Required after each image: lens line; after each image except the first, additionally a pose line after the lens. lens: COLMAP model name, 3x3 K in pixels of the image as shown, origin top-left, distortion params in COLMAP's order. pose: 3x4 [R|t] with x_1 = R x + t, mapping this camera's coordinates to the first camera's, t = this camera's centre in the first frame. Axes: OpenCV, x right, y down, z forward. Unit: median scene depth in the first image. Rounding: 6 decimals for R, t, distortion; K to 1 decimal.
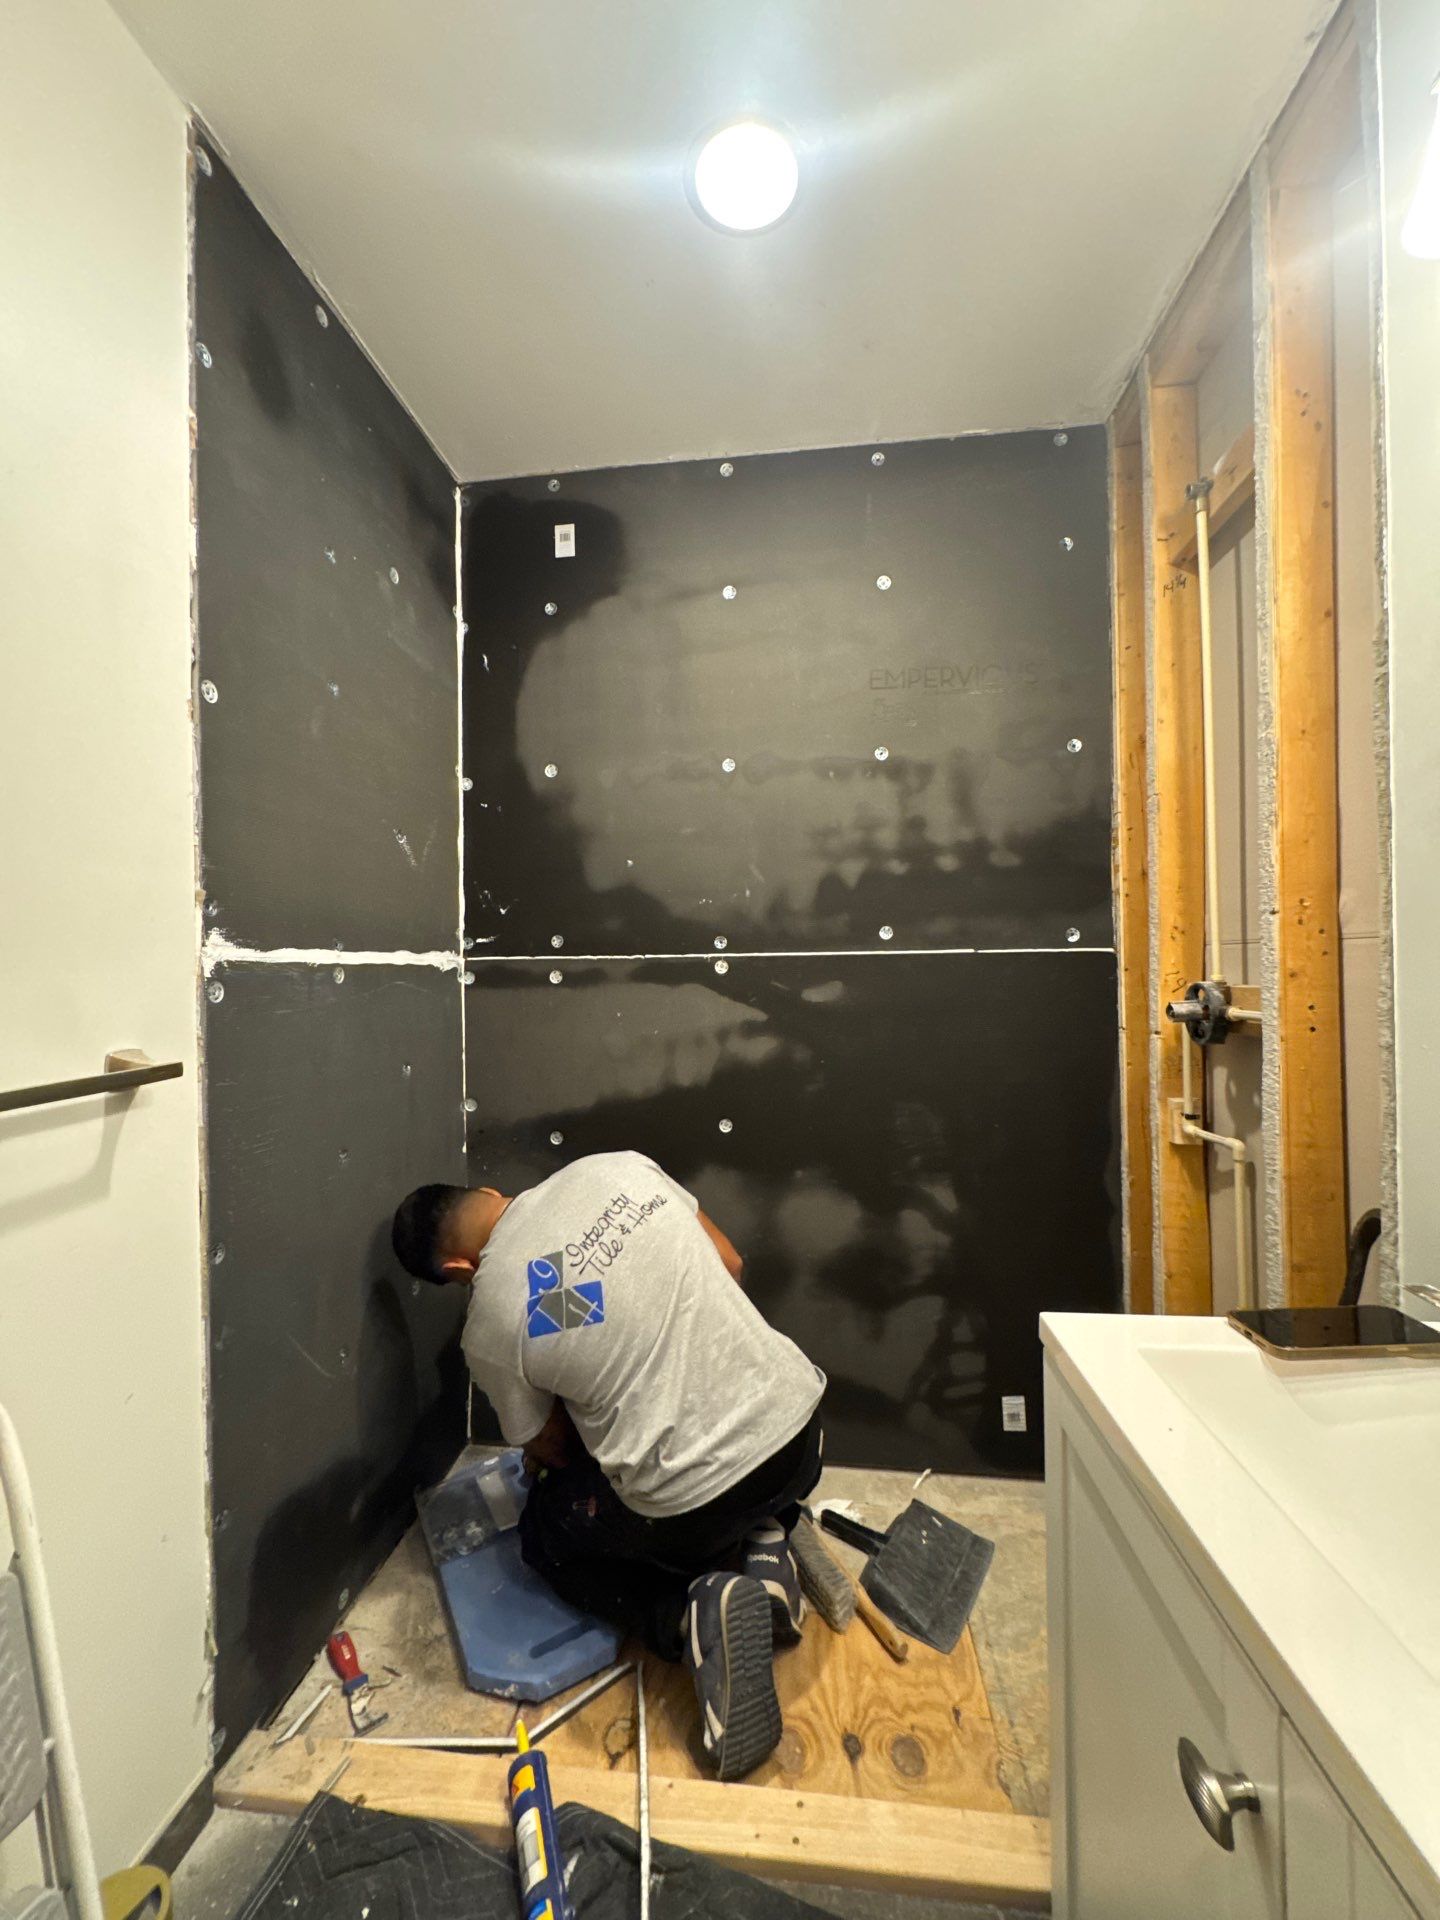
lens RADIAL K [[764.1, 0, 713.1], [0, 764.1, 960.9], [0, 0, 1]] dist [-0.003950, 0.000063]
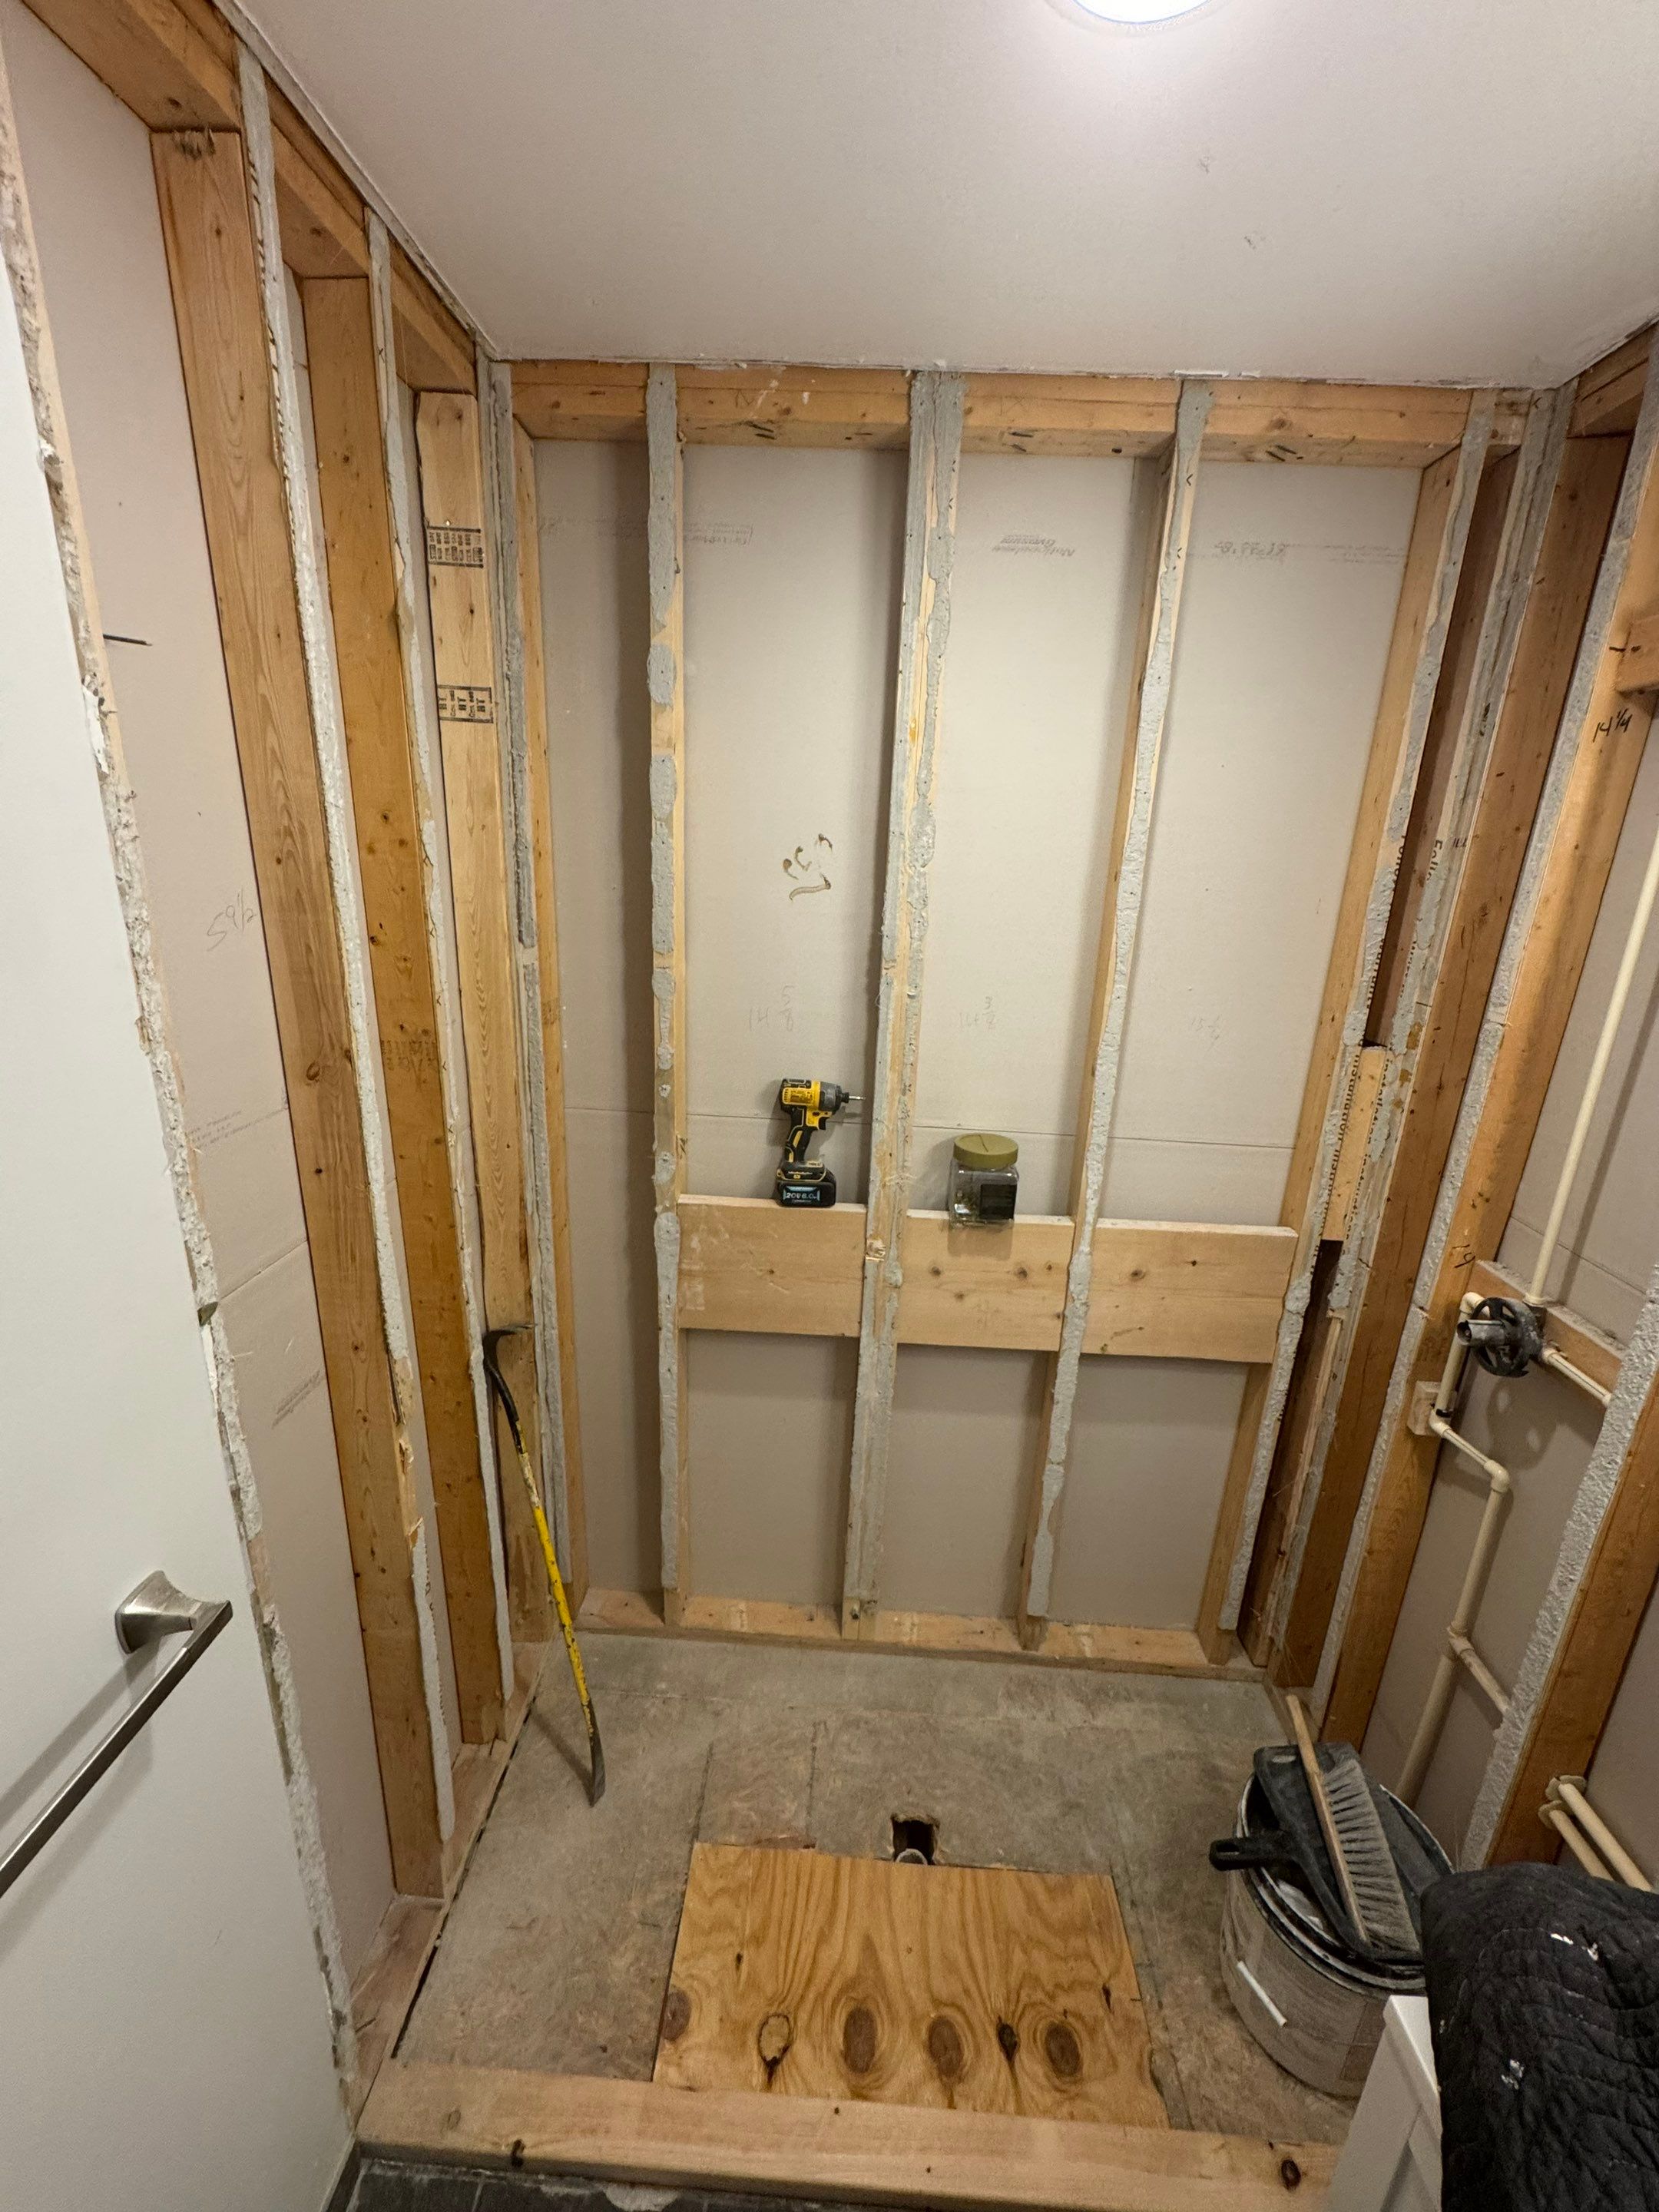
lens RADIAL K [[880.3, 0, 825.9], [0, 880.3, 1109.0], [0, 0, 1]] dist [-0.003950, 0.000063]
pose [[0.995865, 0.033519, 0.084438, -0.188323], [-0.056431, 0.956629, 0.285792, -0.443725], [-0.071197, -0.289376, 0.954564, 0.259515]]
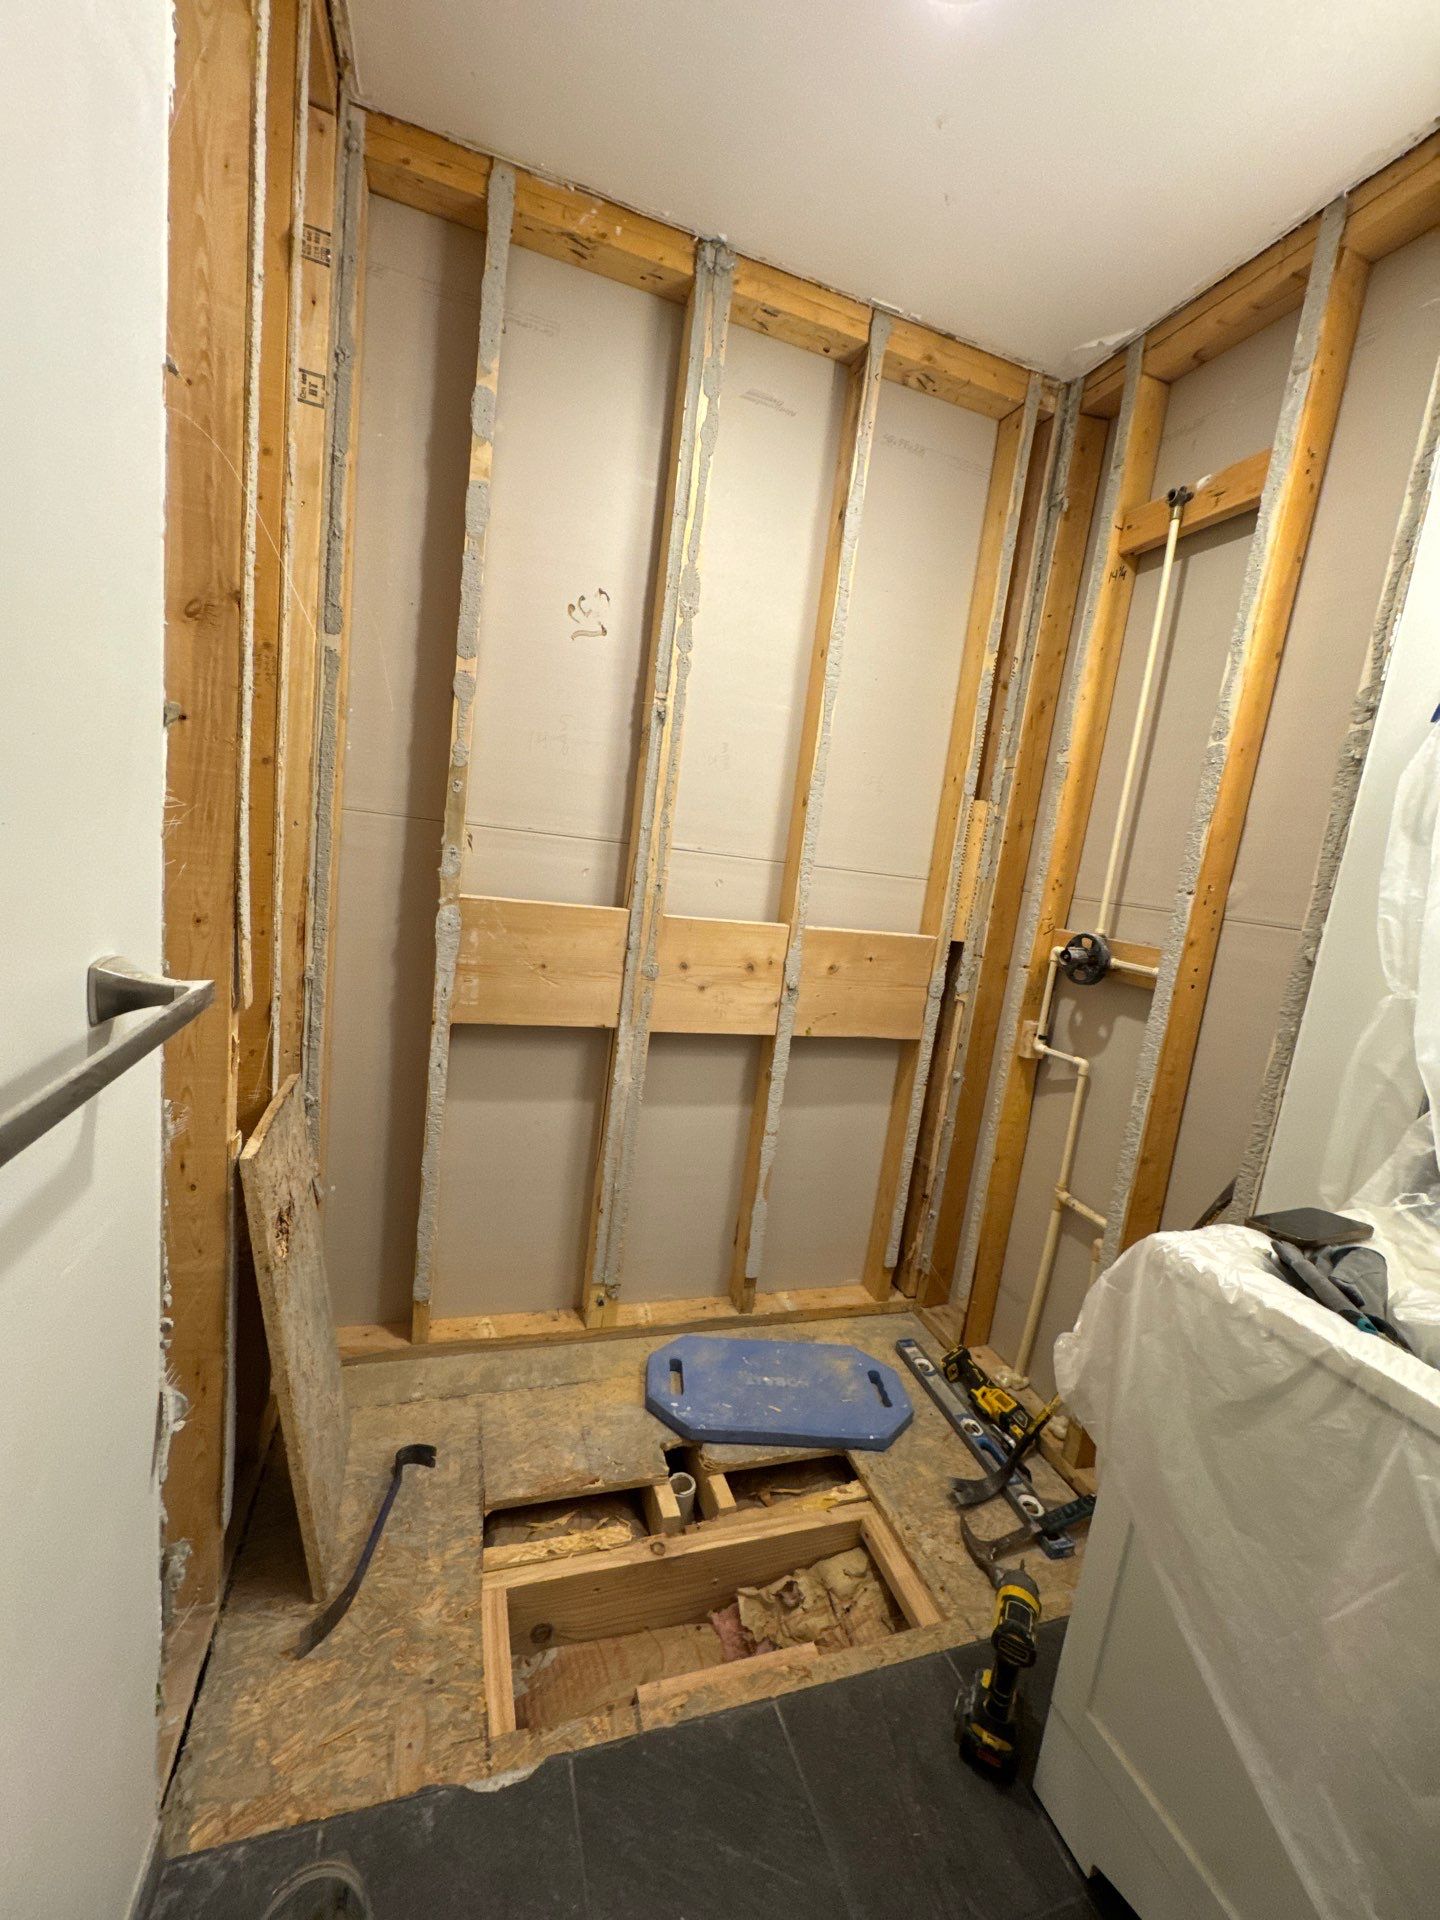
lens RADIAL K [[764.1, 0, 715.8], [0, 764.1, 962.0], [0, 0, 1]] dist [-0.003950, 0.000063]
pose [[0.897302, 0.058937, 0.437465, -0.477028], [-0.136812, 0.979376, 0.148675, -0.030634], [-0.419681, -0.193257, 0.886859, 0.189474]]
